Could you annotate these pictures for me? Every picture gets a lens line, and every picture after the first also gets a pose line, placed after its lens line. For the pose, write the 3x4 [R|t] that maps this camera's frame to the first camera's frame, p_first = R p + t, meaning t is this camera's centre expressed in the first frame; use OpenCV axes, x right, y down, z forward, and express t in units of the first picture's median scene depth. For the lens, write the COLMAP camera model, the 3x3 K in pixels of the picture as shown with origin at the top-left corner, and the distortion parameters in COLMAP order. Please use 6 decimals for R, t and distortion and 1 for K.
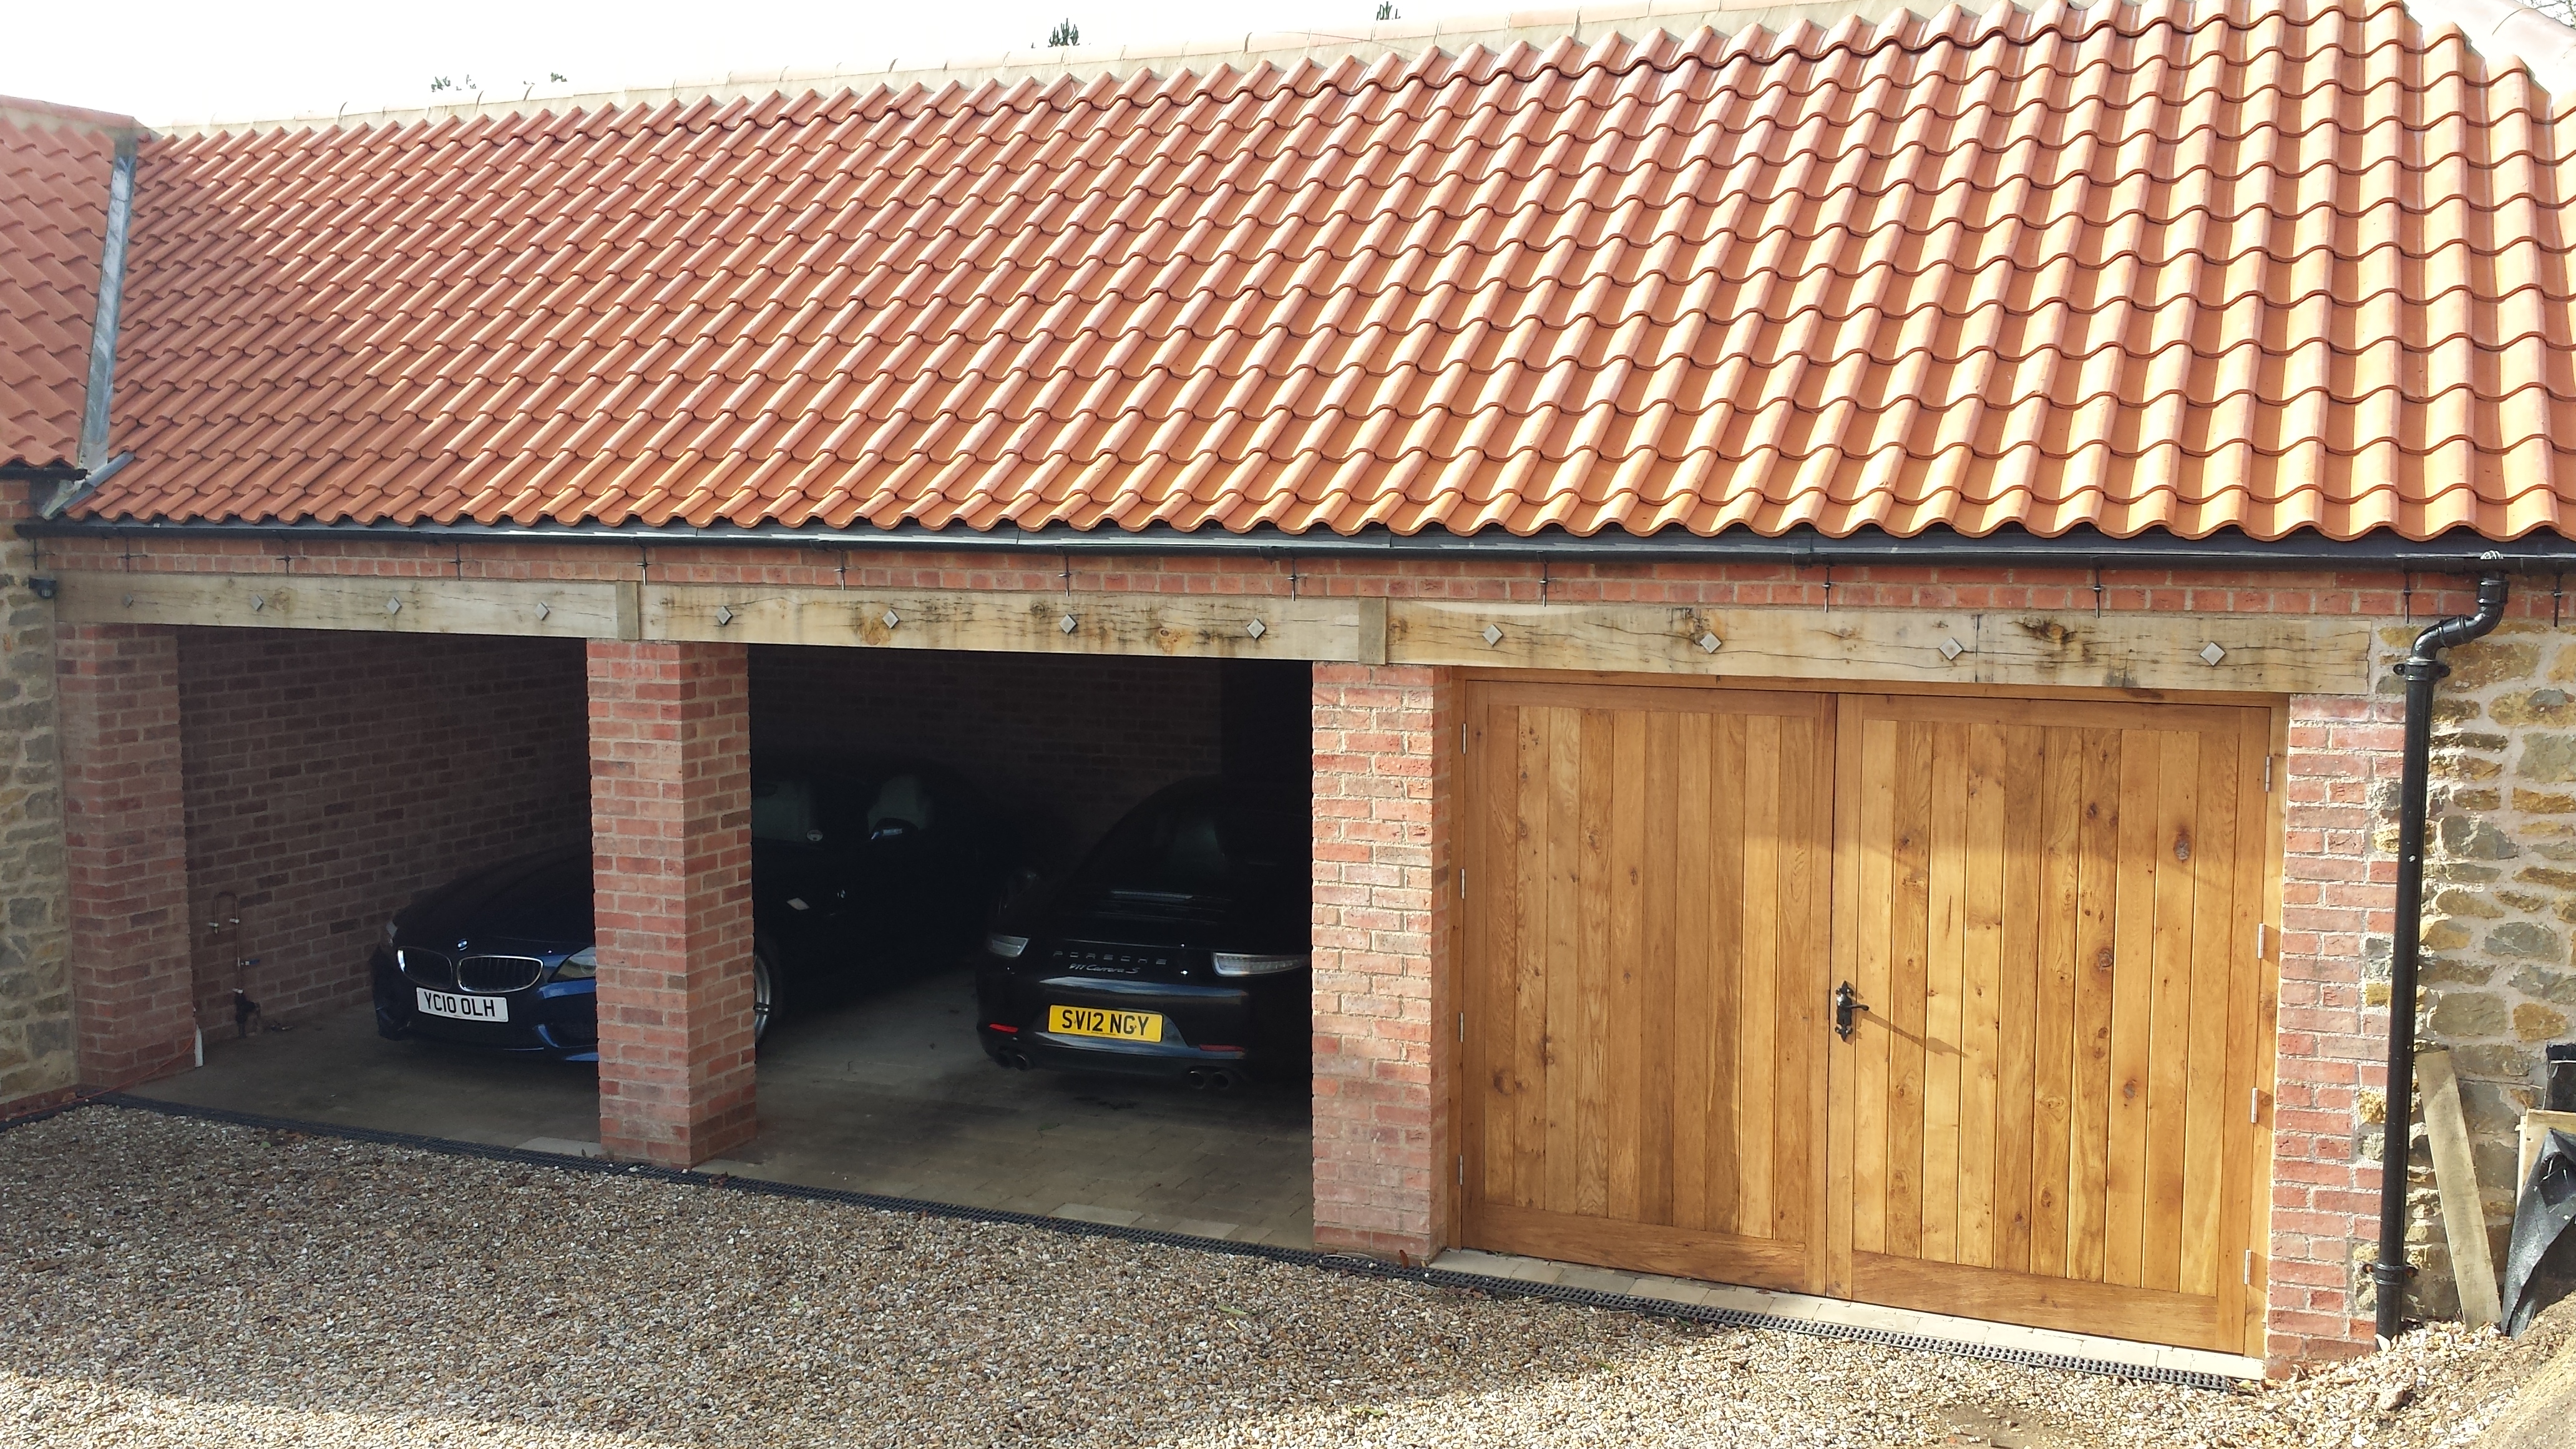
lens RADIAL K [[2396.8, 0, 1318.6], [0, 2396.8, 755.6], [0, 0, 1]] dist [0.140053, -0.375782]
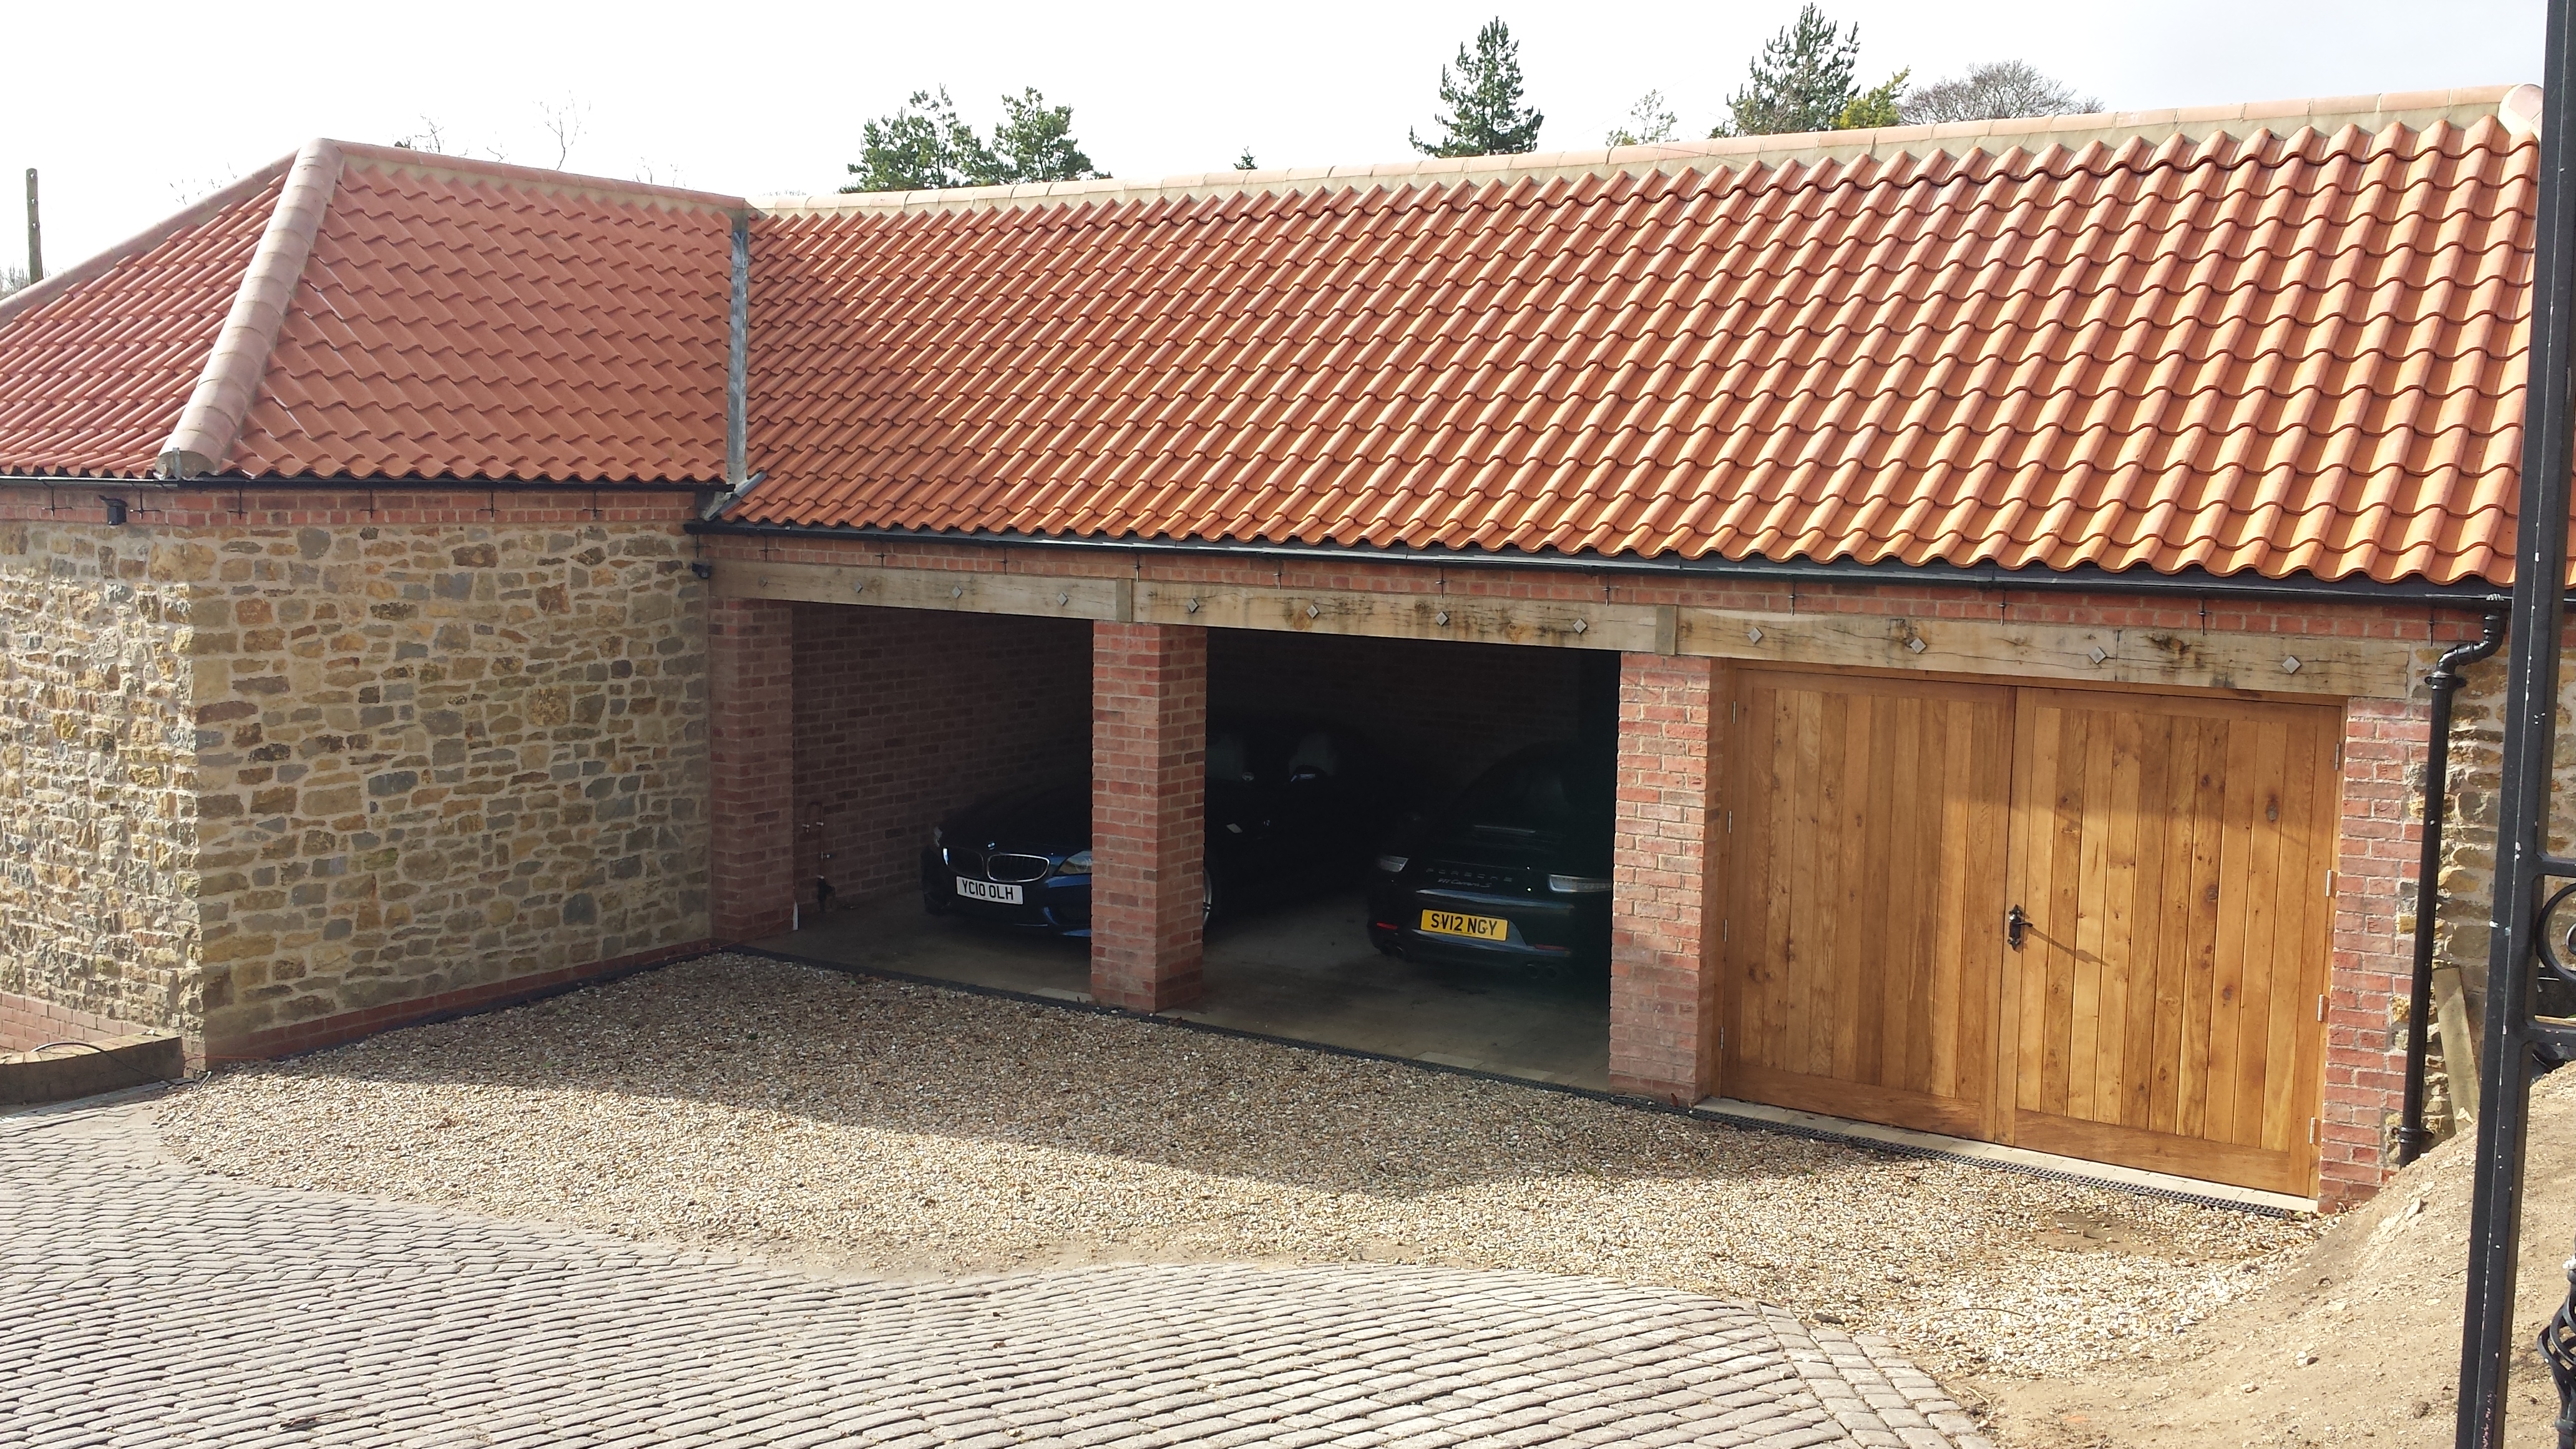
lens RADIAL K [[2396.8, 0, 1318.6], [0, 2396.8, 755.6], [0, 0, 1]] dist [0.140053, -0.375782]
pose [[0.984921, 0.035037, -0.169422, 0.057135], [-0.033561, 0.999370, 0.011566, 0.008509], [0.169721, -0.005705, 0.985476, -0.330509]]
